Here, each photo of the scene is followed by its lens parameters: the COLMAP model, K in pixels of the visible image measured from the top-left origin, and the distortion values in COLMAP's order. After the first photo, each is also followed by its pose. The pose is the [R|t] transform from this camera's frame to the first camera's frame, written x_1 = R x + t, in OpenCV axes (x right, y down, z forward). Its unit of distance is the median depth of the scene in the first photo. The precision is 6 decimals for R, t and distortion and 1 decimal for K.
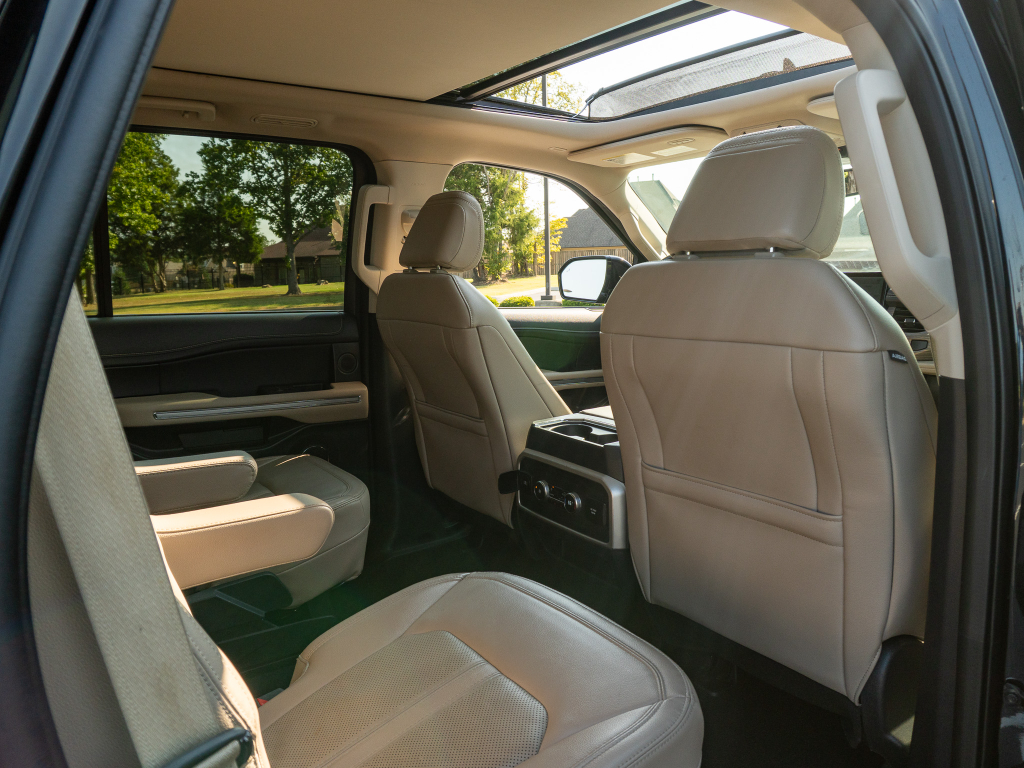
lens RADIAL K [[766.5, 0, 508.1], [0, 766.5, 383.9], [0, 0, 1]] dist [-0.013043, -0.015664]
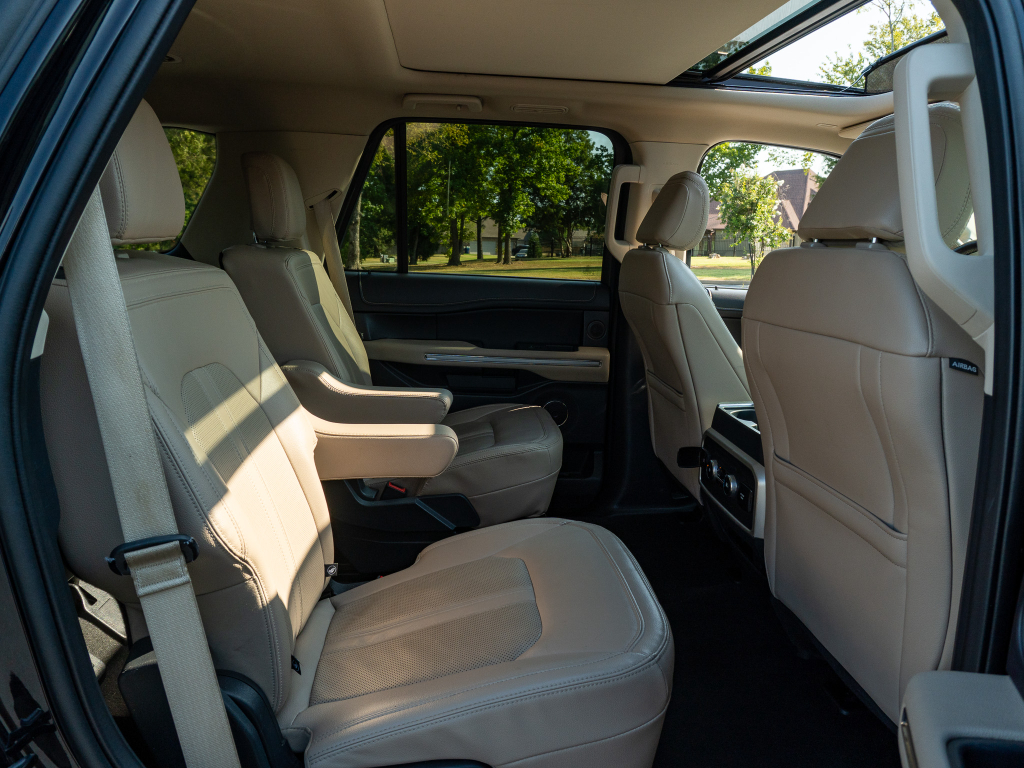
lens RADIAL K [[766.5, 0, 510.6], [0, 766.5, 379.4], [0, 0, 1]] dist [-0.013043, -0.015664]
pose [[0.875326, 0.123859, -0.467401, 0.219209], [-0.110365, 0.992297, 0.056266, -0.005755], [0.470770, 0.002334, 0.882253, -0.015006]]
